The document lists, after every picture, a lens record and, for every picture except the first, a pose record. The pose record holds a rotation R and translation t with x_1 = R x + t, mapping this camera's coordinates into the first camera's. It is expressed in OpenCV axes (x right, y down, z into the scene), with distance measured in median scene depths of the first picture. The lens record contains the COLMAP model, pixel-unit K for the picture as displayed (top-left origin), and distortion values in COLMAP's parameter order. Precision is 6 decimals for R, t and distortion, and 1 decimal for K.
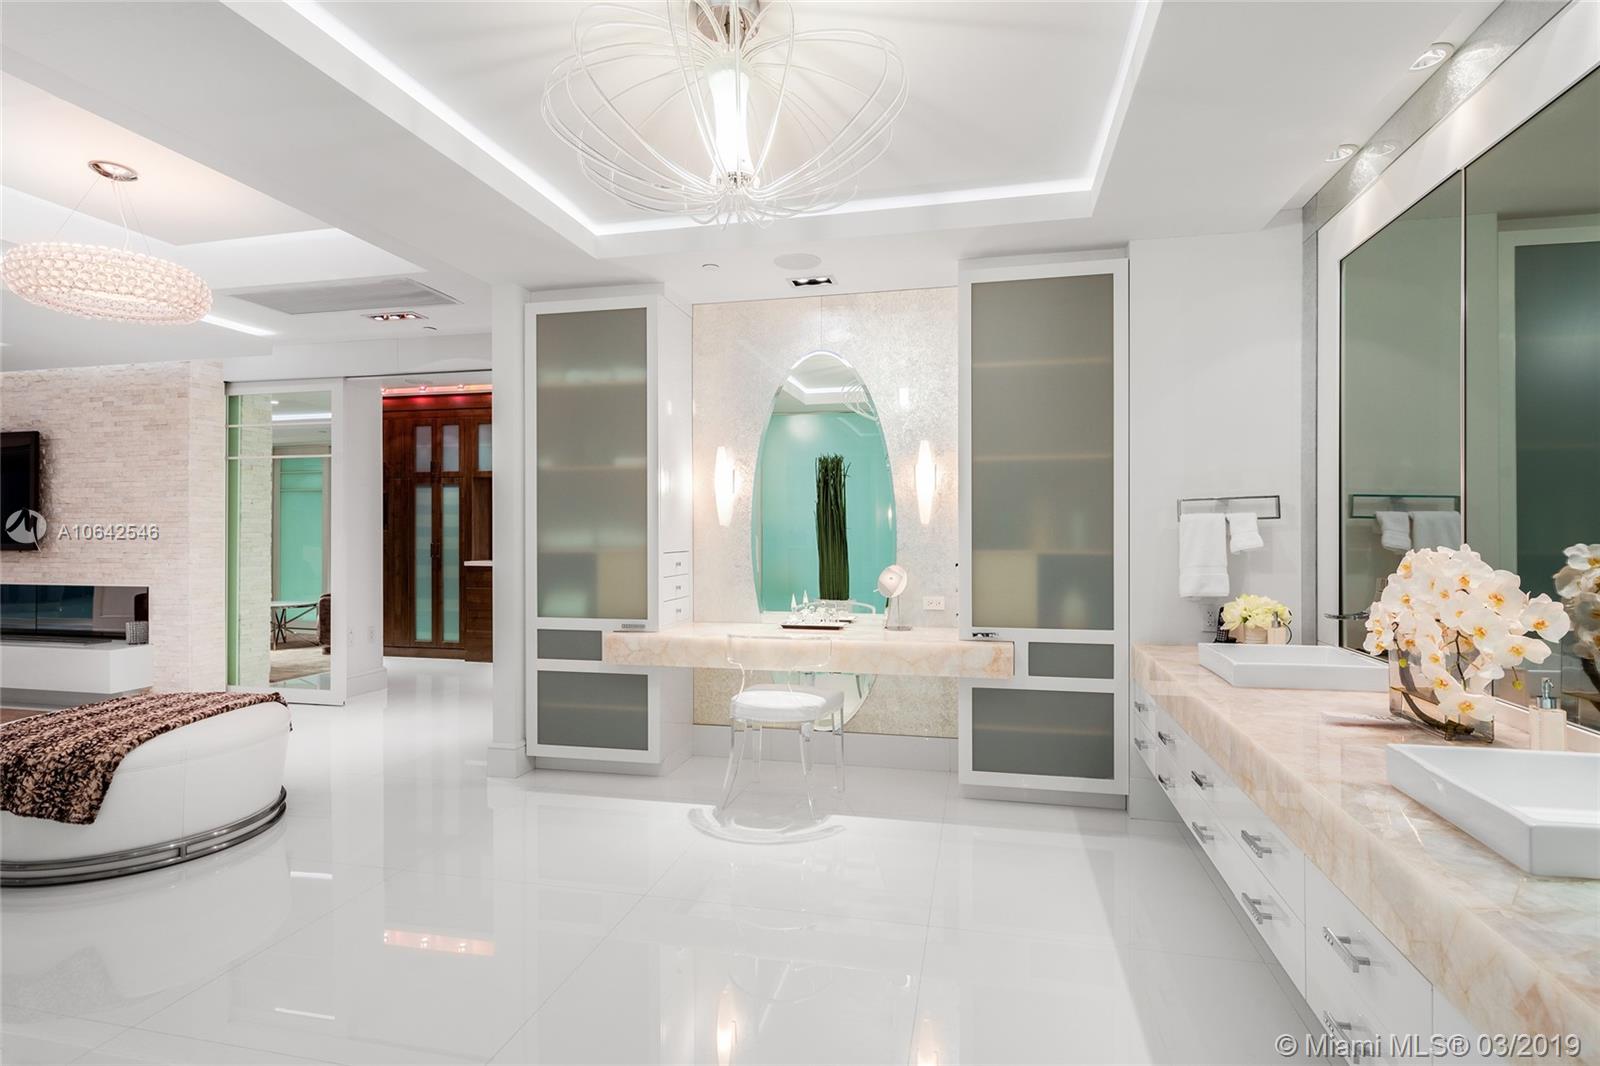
lens RADIAL K [[794.4, 0, 800.0], [0, 794.4, 533.0], [0, 0, 1]] dist [-0.000079, -0.000004]
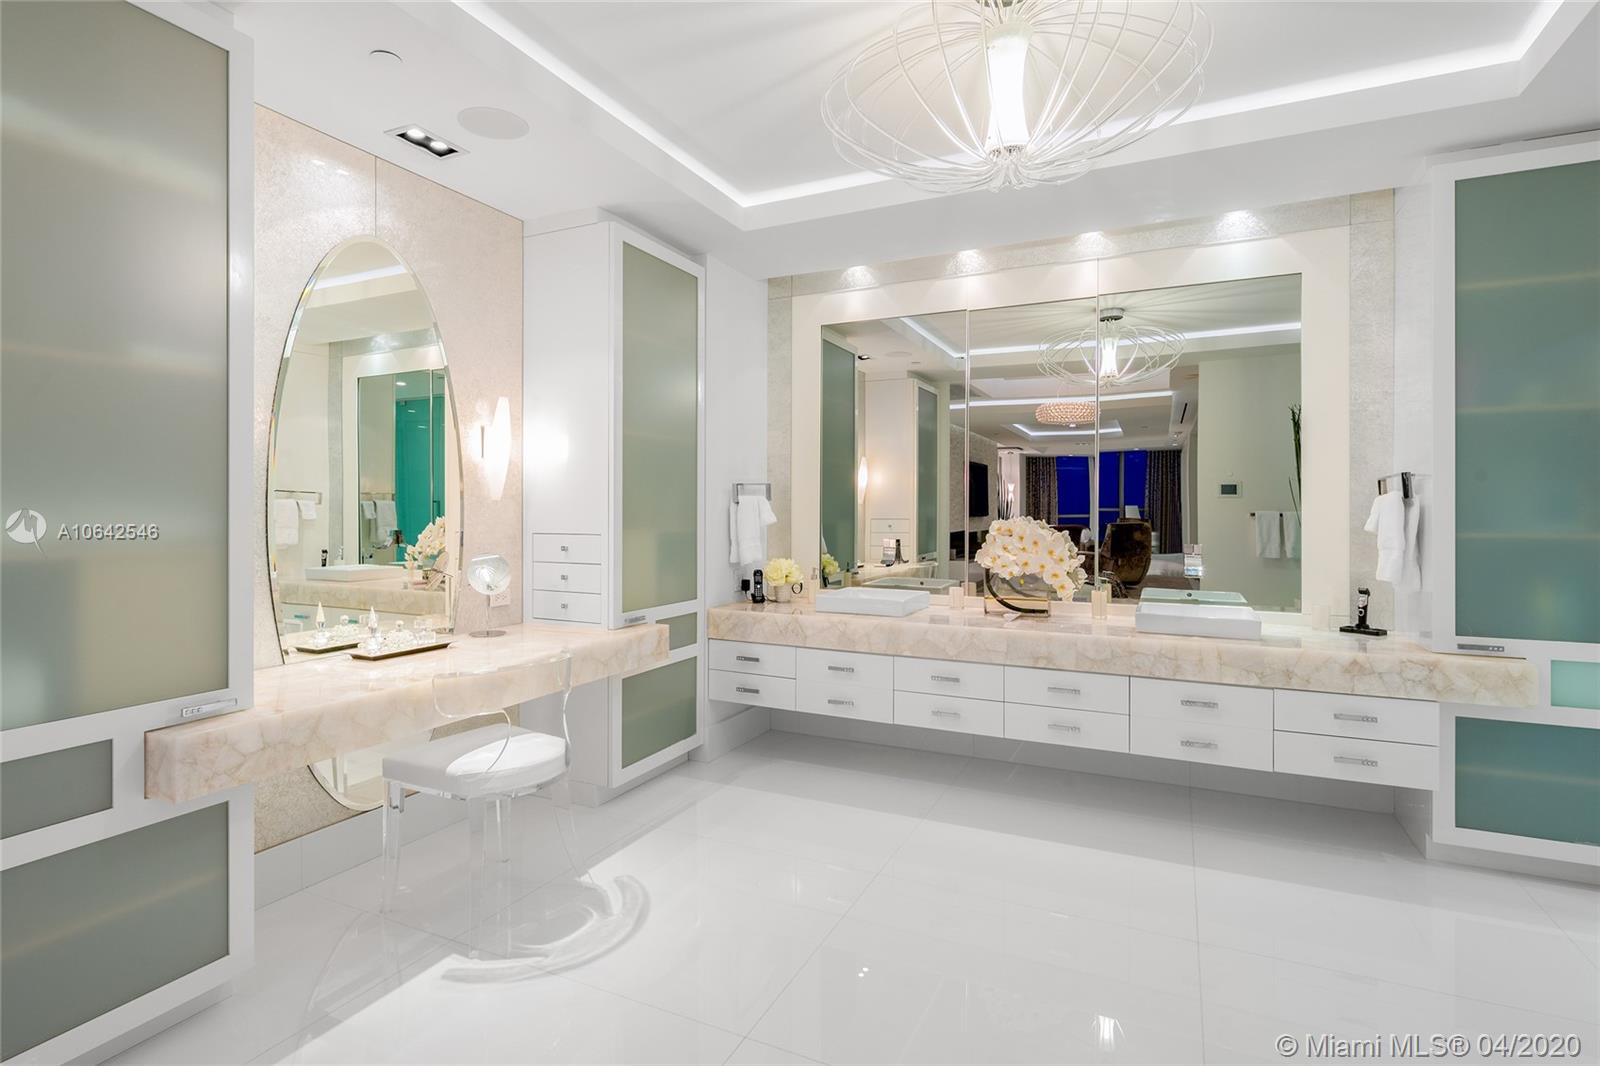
lens RADIAL K [[810.9, 0, 798.3], [0, 810.9, 504.7], [0, 0, 1]] dist [-0.001062, -0.000199]
pose [[0.226318, 0.005650, 0.974037, -0.666220], [-0.002340, 0.999983, -0.005257, -0.003036], [-0.974051, -0.001090, 0.226328, 0.602856]]
